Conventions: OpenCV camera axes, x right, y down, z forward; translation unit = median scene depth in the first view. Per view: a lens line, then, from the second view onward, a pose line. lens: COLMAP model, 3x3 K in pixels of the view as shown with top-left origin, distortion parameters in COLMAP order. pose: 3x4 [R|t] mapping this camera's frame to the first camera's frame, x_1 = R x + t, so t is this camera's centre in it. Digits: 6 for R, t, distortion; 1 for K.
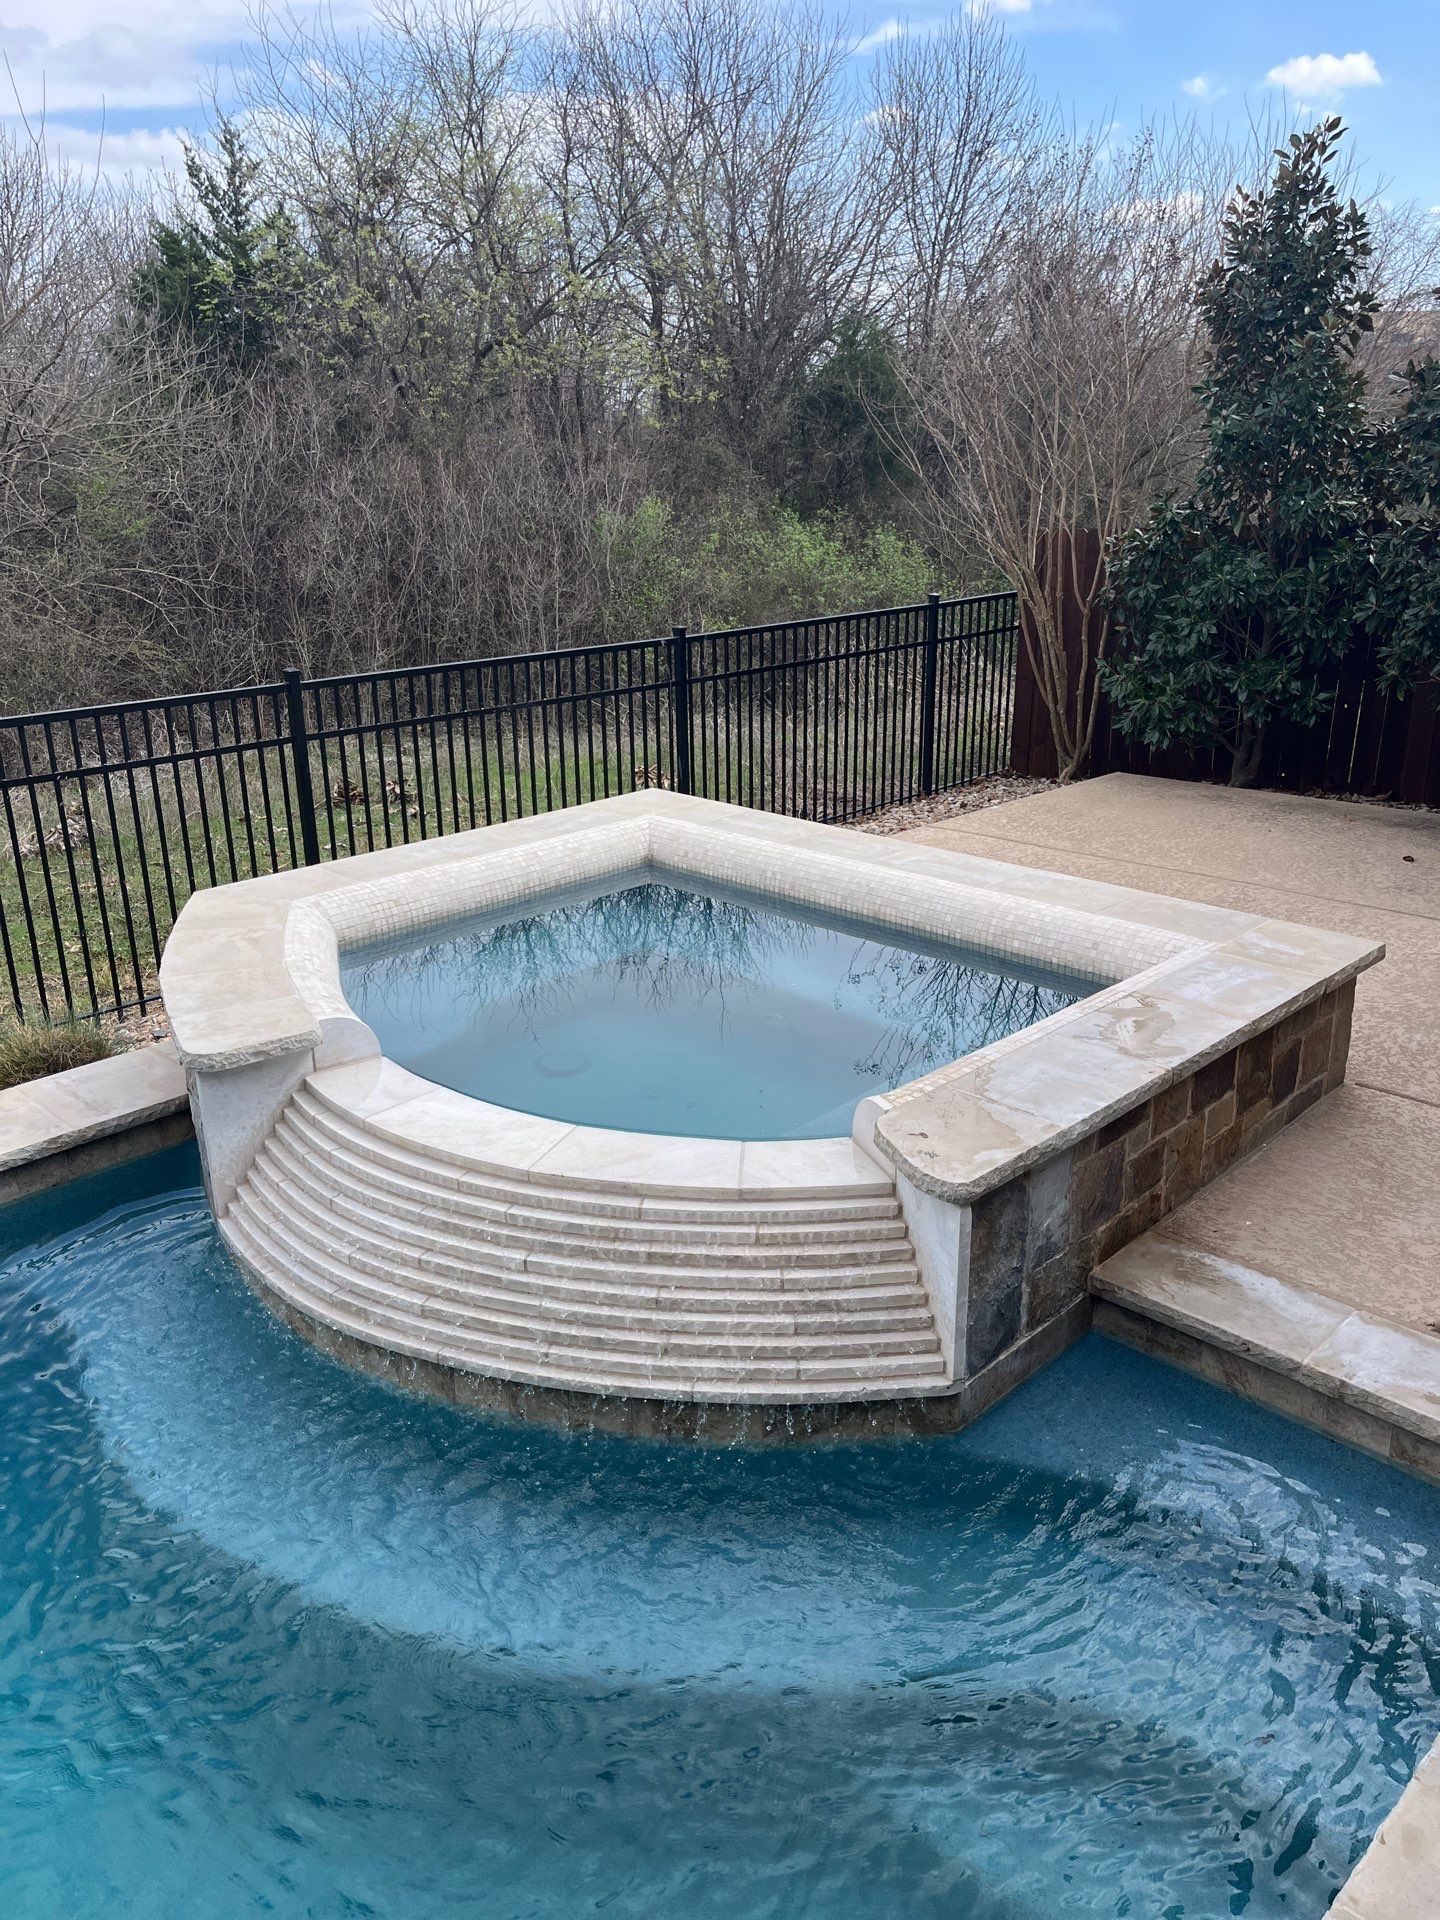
lens RADIAL K [[1476.1, 0, 720.0], [0, 1476.1, 960.0], [0, 0, 1]] dist [0.073269, -0.075545]
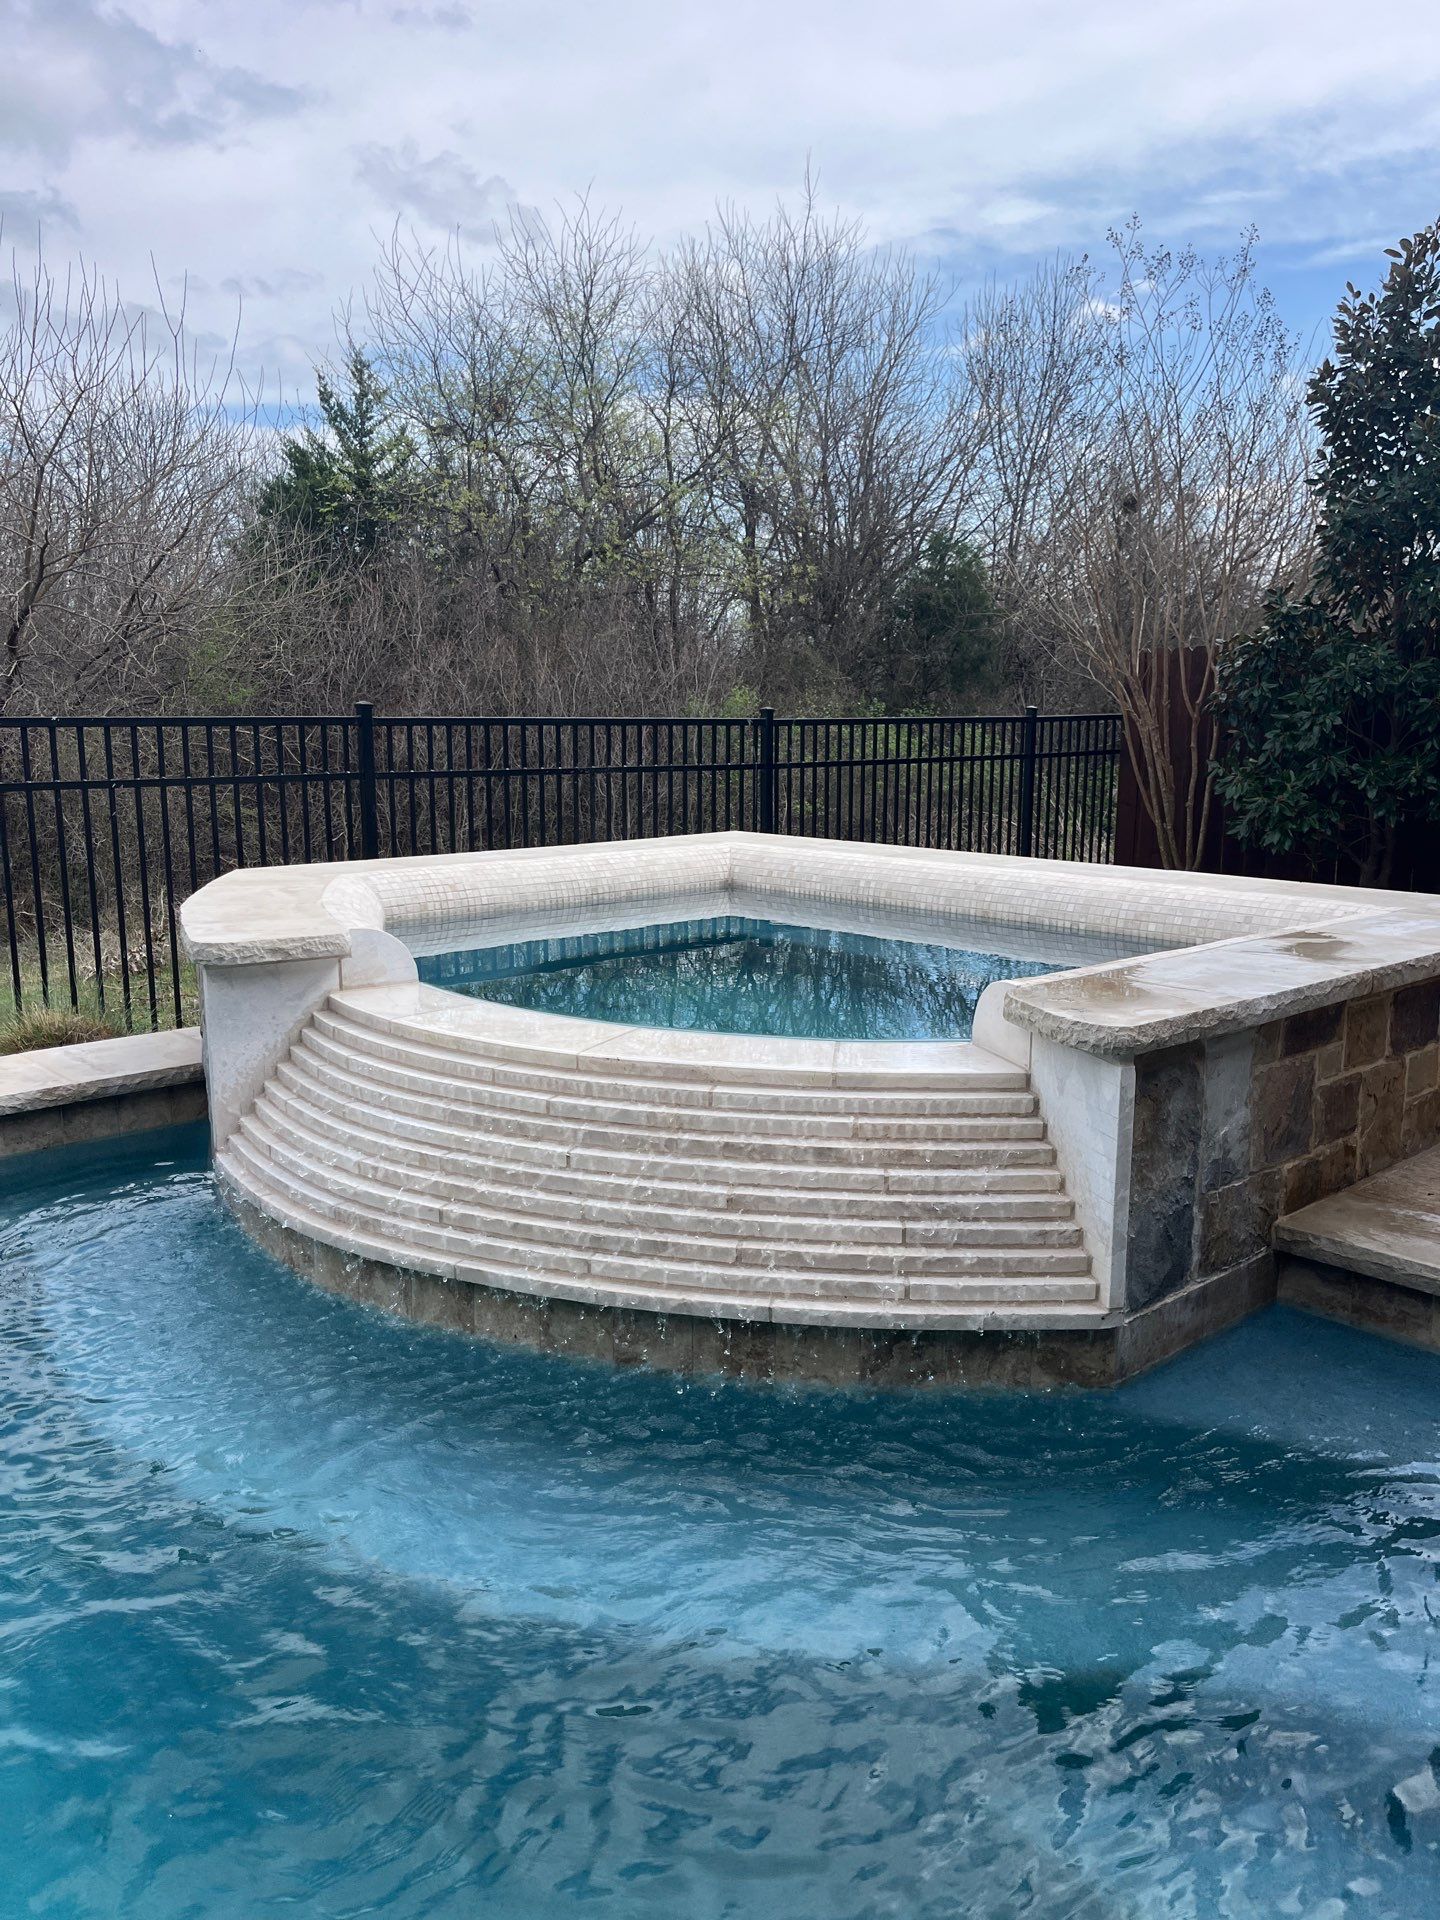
lens RADIAL K [[1471.8, 0, 701.4], [0, 1471.8, 962.7], [0, 0, 1]] dist [0.070105, -0.081443]
pose [[0.997549, 0.025338, -0.065218, -0.003637], [-0.035753, 0.985839, -0.163842, 0.099642], [0.060143, 0.165772, 0.984328, 0.082726]]
